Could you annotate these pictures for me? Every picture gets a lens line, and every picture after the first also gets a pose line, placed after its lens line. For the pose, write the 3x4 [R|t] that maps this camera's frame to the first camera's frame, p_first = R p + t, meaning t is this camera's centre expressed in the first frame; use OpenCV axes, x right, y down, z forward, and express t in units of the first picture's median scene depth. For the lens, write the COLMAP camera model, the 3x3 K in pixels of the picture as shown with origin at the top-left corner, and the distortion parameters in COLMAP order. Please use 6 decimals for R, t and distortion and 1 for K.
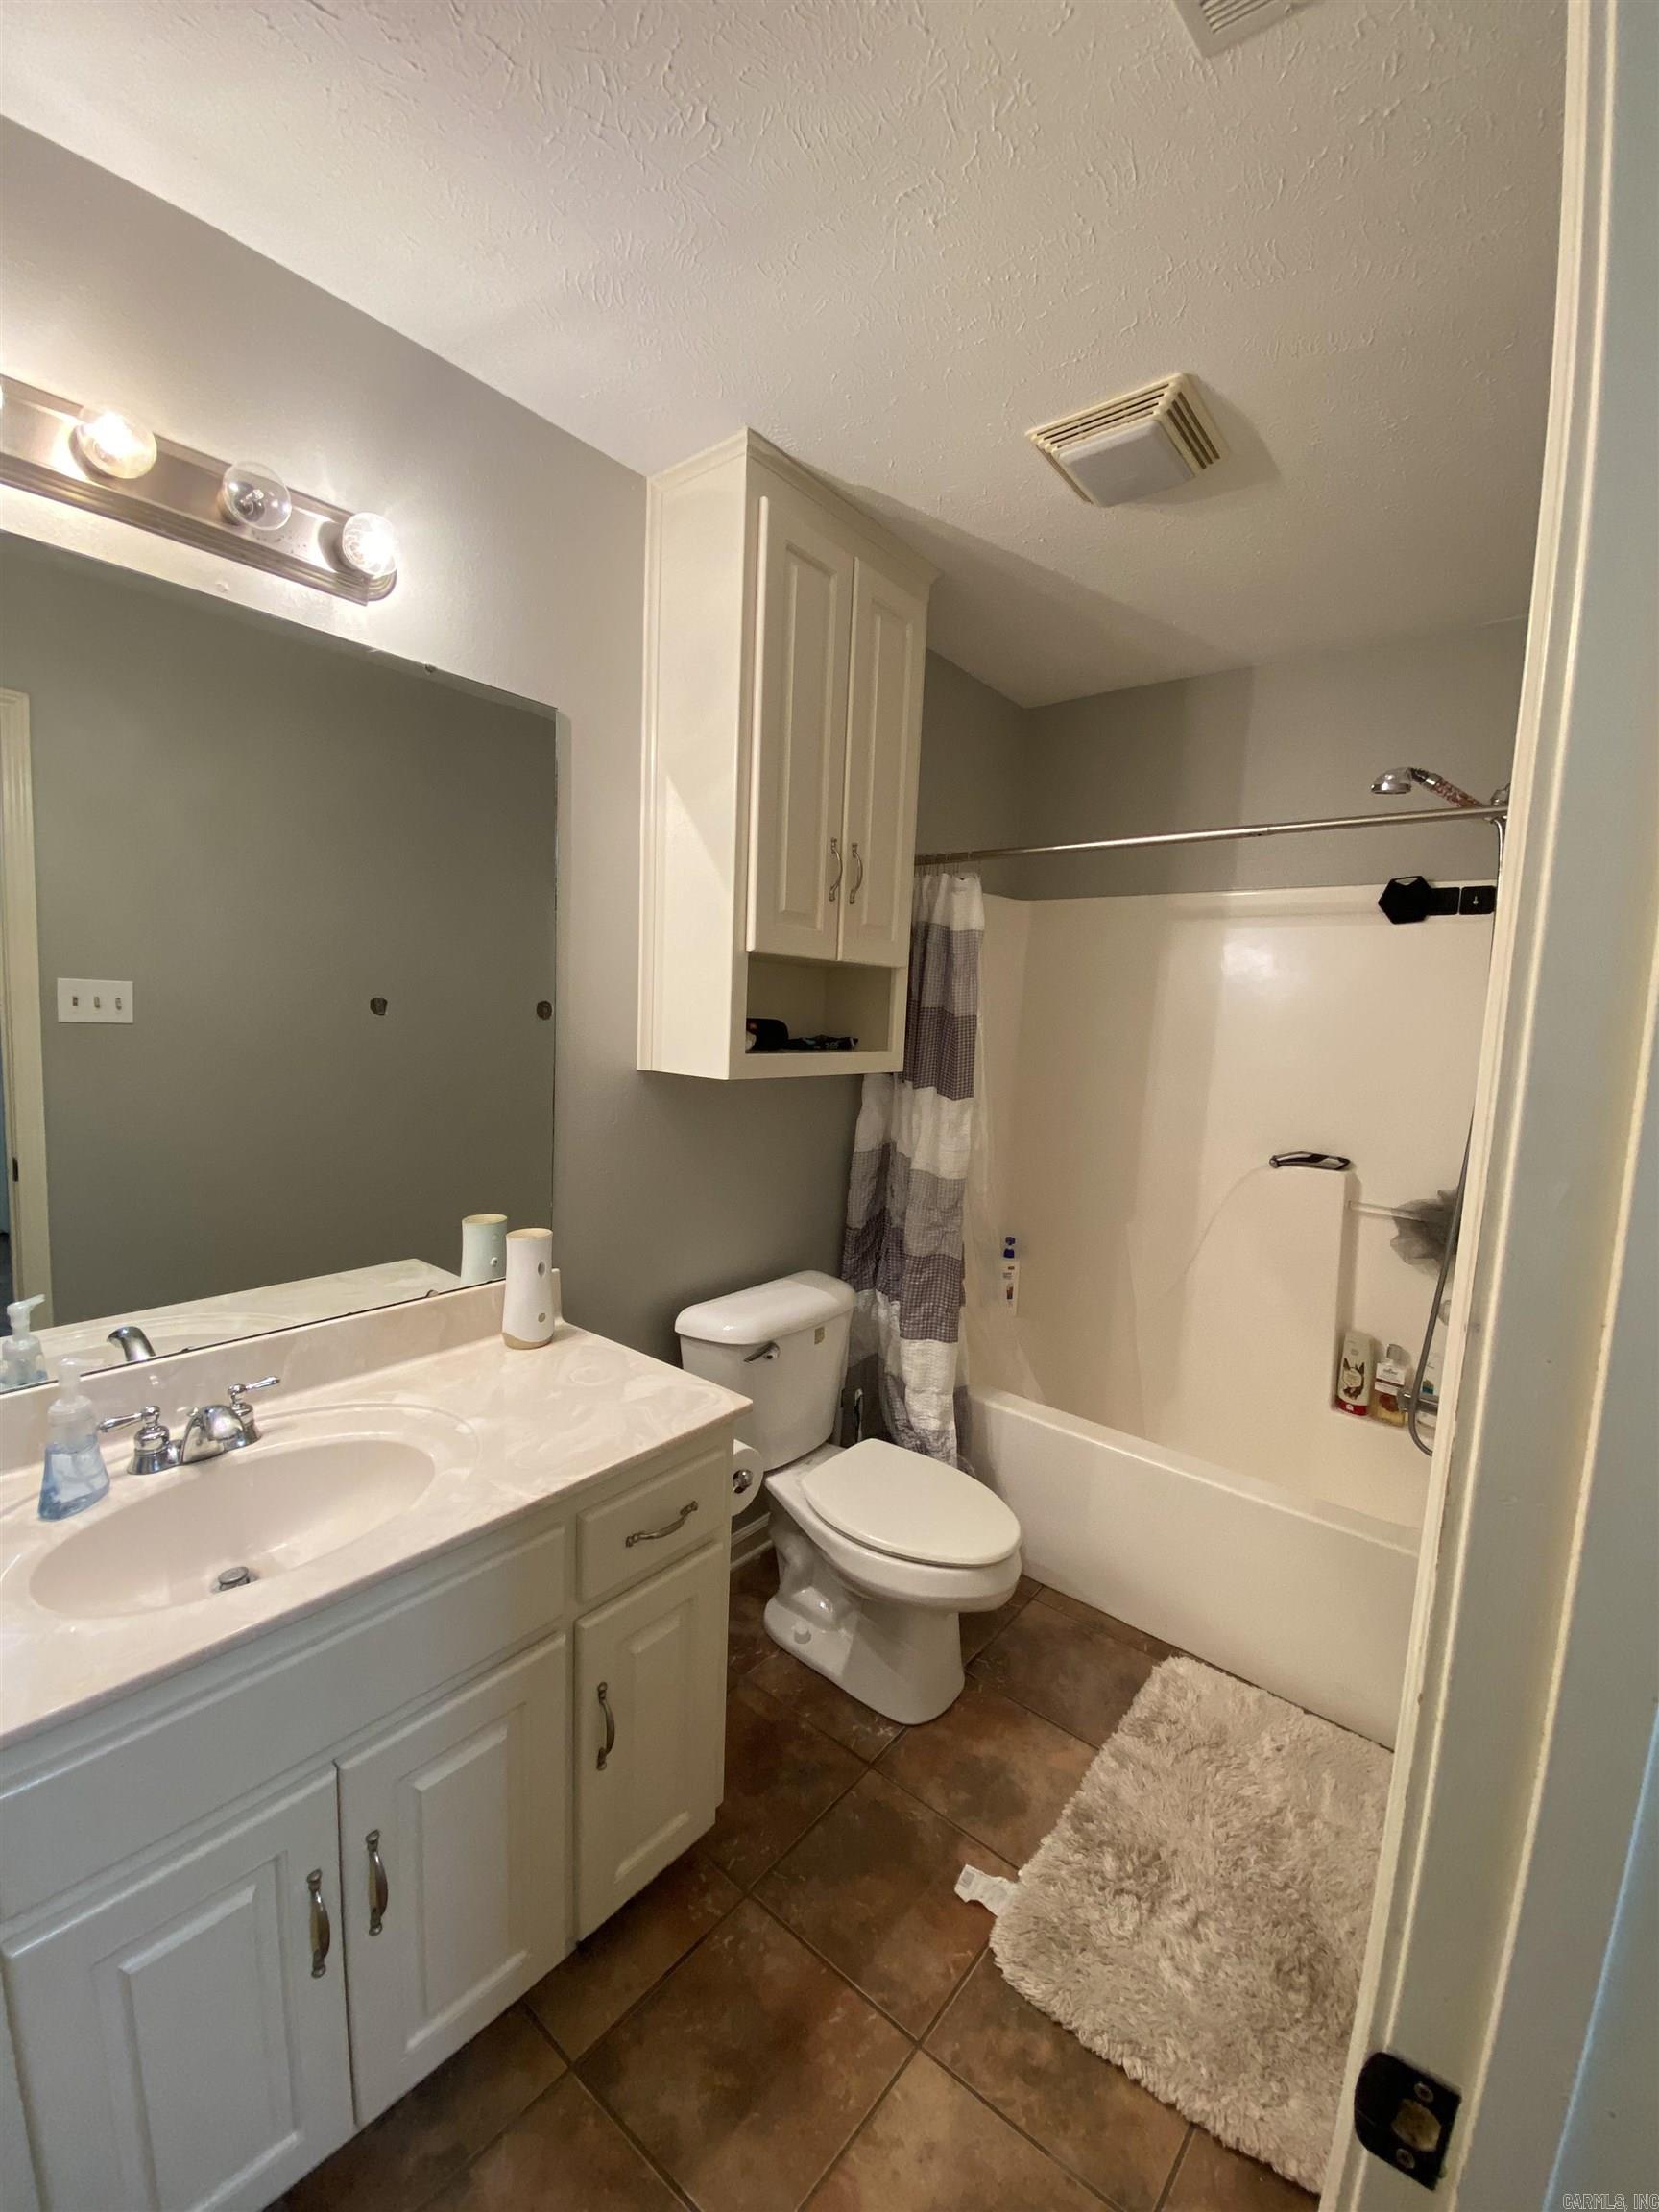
lens RADIAL K [[893.1, 0, 829.5], [0, 893.1, 1106.0], [0, 0, 1]] dist [0.000723, -0.013981]
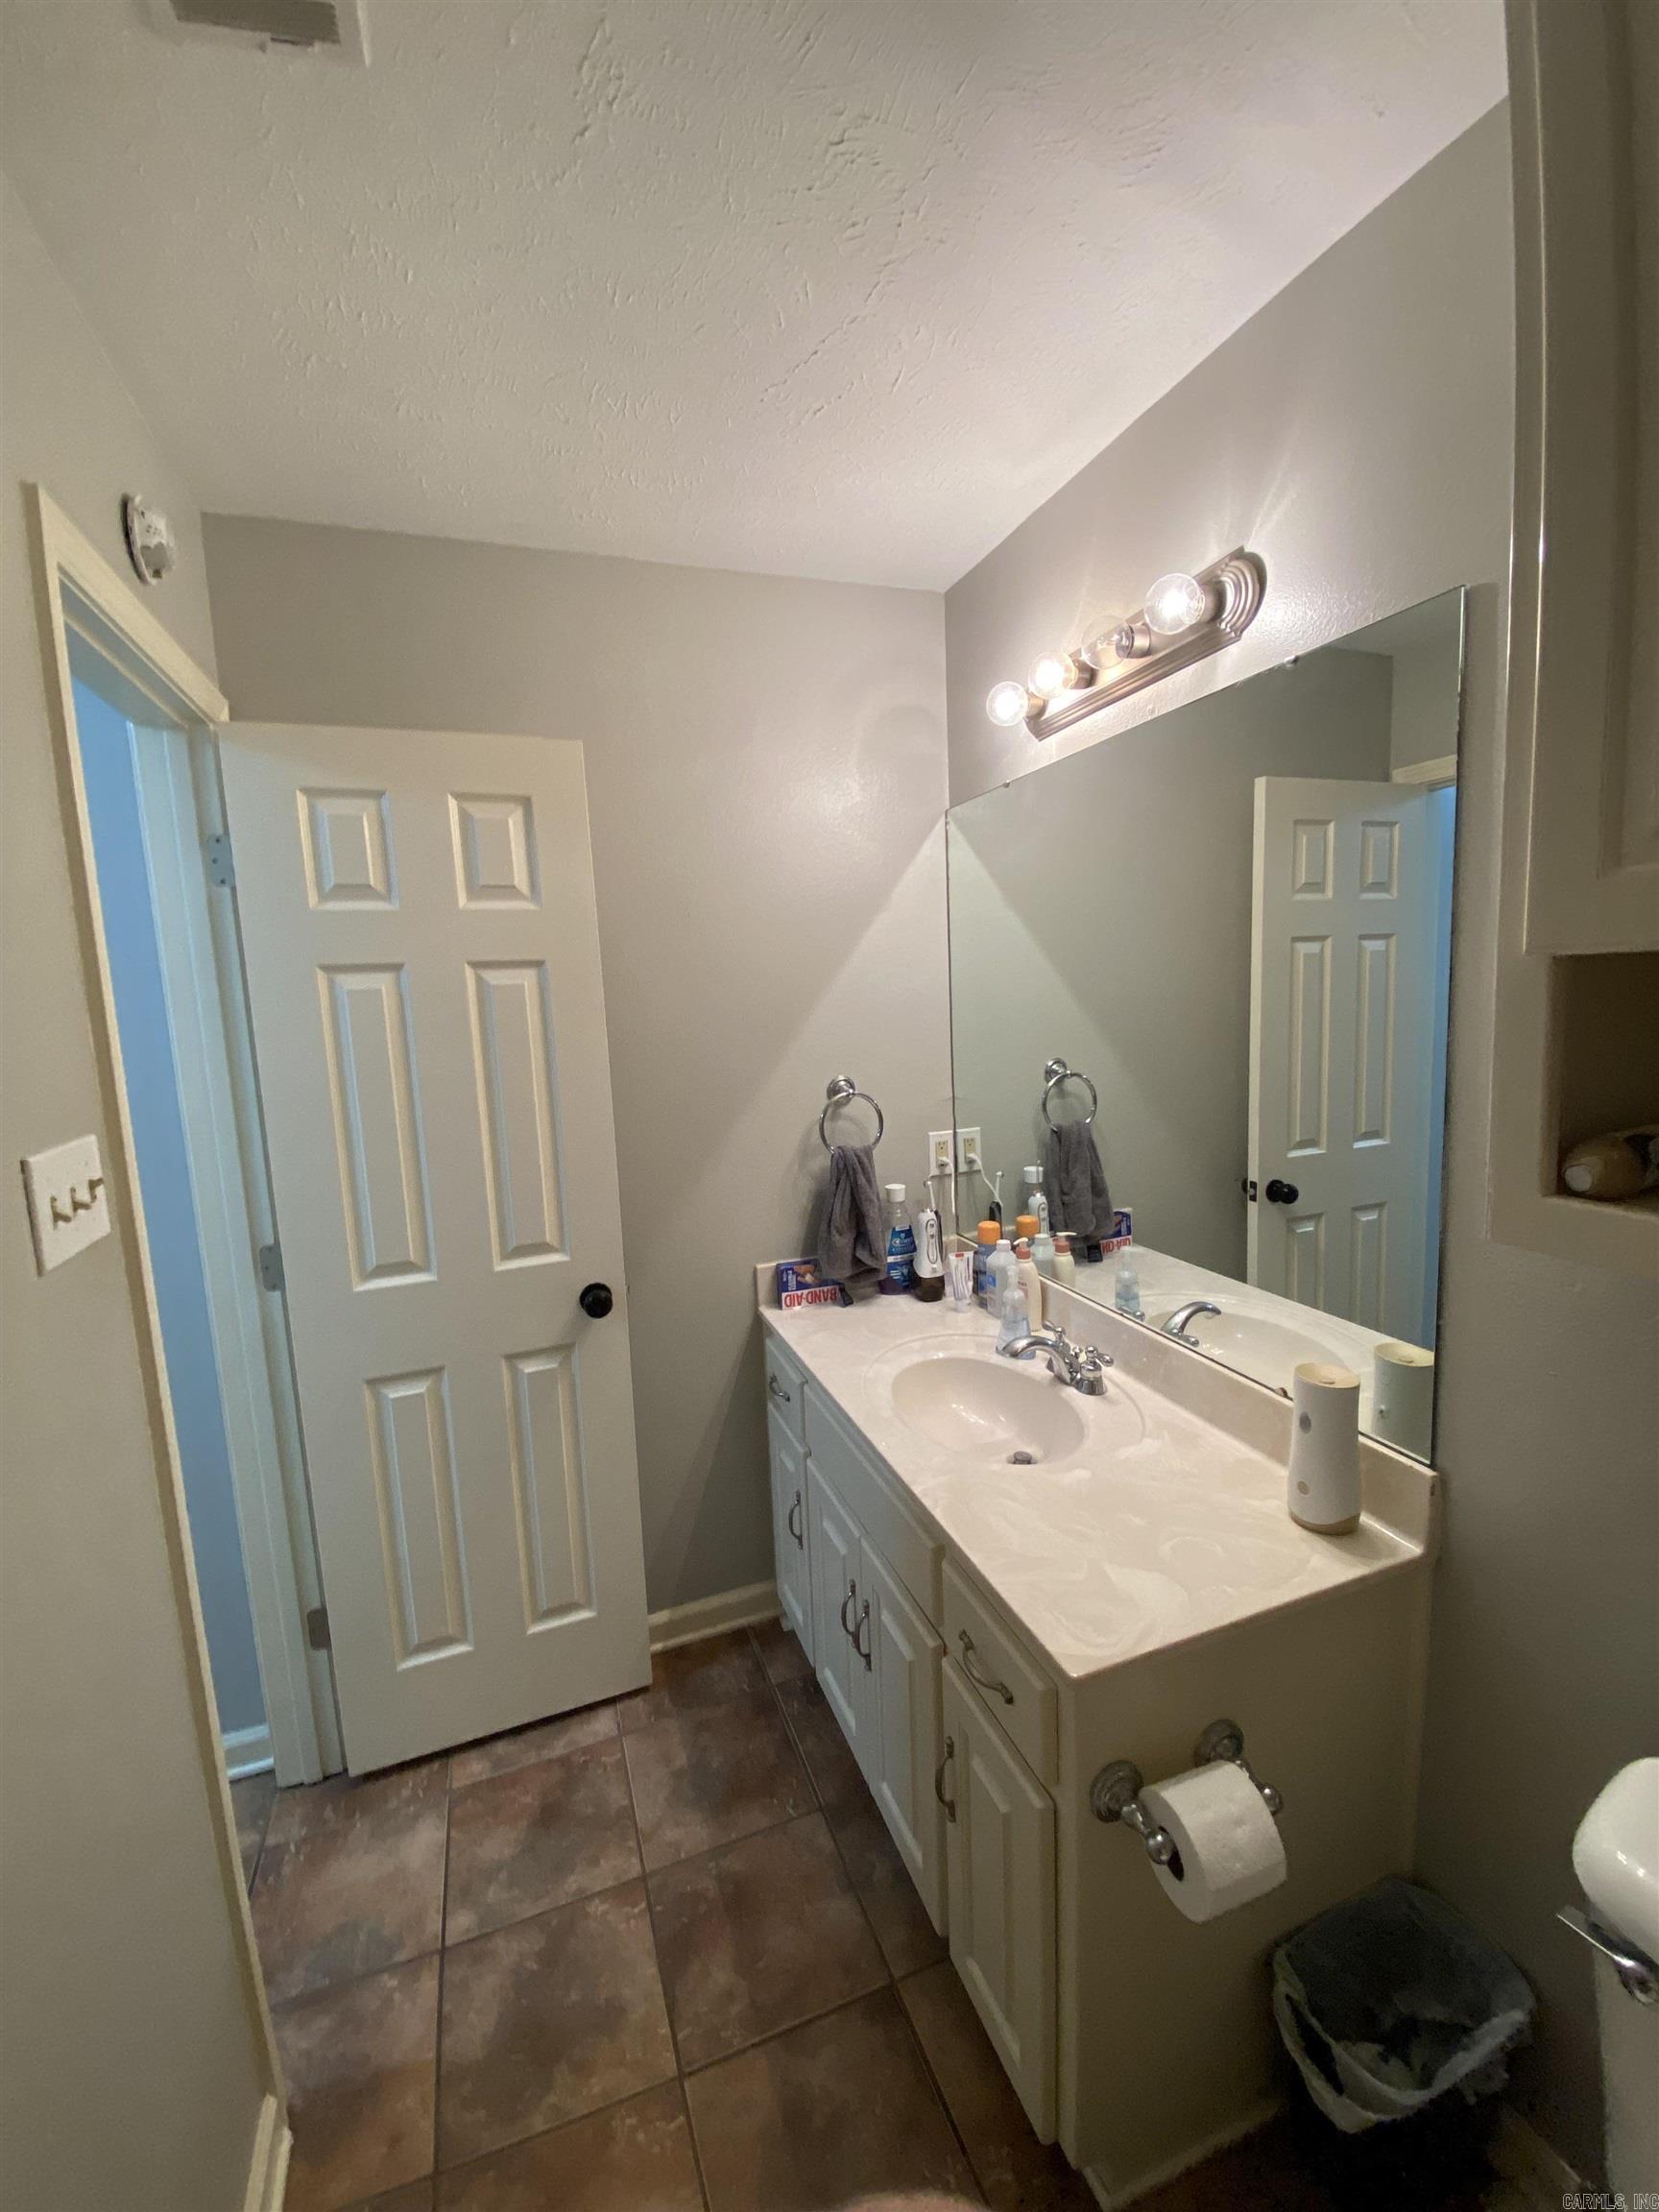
lens RADIAL K [[893.1, 0, 829.5], [0, 893.1, 1106.0], [0, 0, 1]] dist [0.000723, -0.013981]
pose [[-0.510331, 0.089871, -0.855269, 0.597054], [-0.068856, 0.987061, 0.144806, -0.188897], [0.857217, 0.132790, -0.497540, 1.264005]]
